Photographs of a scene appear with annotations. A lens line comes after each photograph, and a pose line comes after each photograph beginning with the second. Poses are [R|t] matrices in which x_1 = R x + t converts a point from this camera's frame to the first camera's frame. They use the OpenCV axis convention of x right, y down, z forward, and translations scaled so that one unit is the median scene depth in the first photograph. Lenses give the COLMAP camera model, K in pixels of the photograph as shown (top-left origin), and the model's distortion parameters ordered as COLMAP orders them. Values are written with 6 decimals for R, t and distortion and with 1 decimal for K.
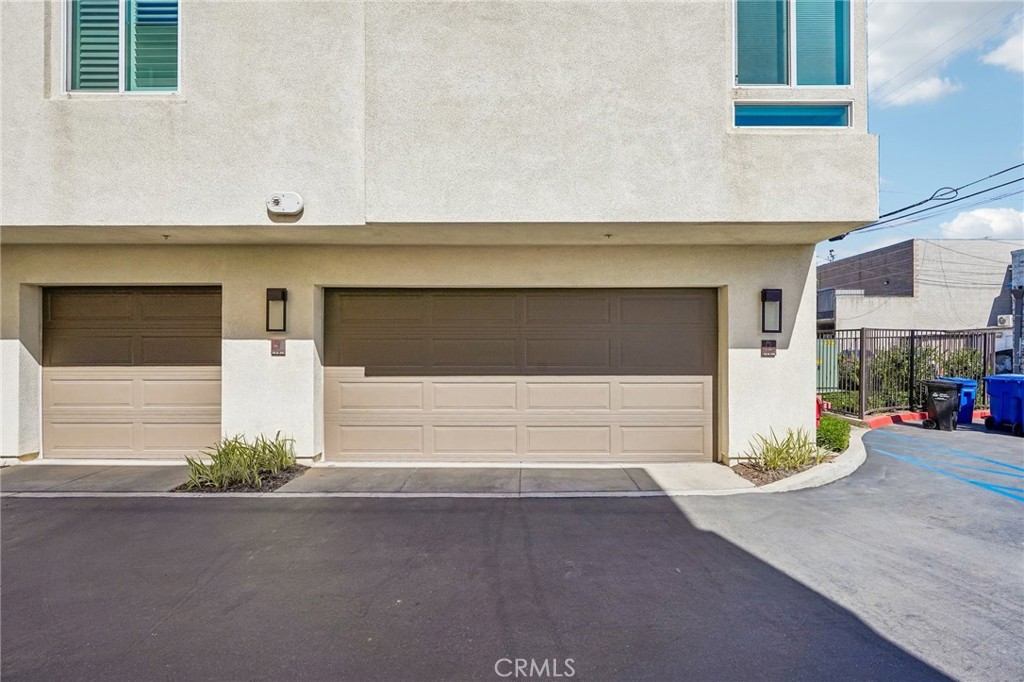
lens RADIAL K [[476.1, 0, 511.3], [0, 476.1, 334.7], [0, 0, 1]] dist [-0.004096, 0.000819]
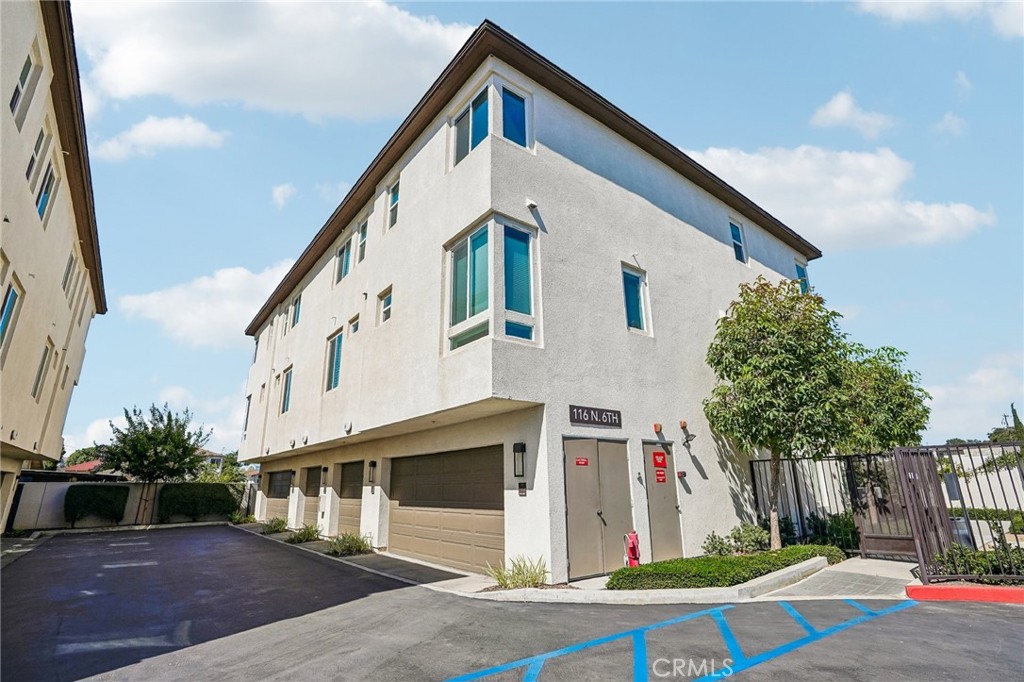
lens RADIAL K [[476.1, 0, 507.2], [0, 476.1, 343.1], [0, 0, 1]] dist [-0.004096, 0.000819]
pose [[0.608139, -0.237546, -0.757456, 1.597524], [0.041631, 0.962408, -0.268397, -0.009067], [0.792738, 0.131689, 0.595167, 0.138641]]
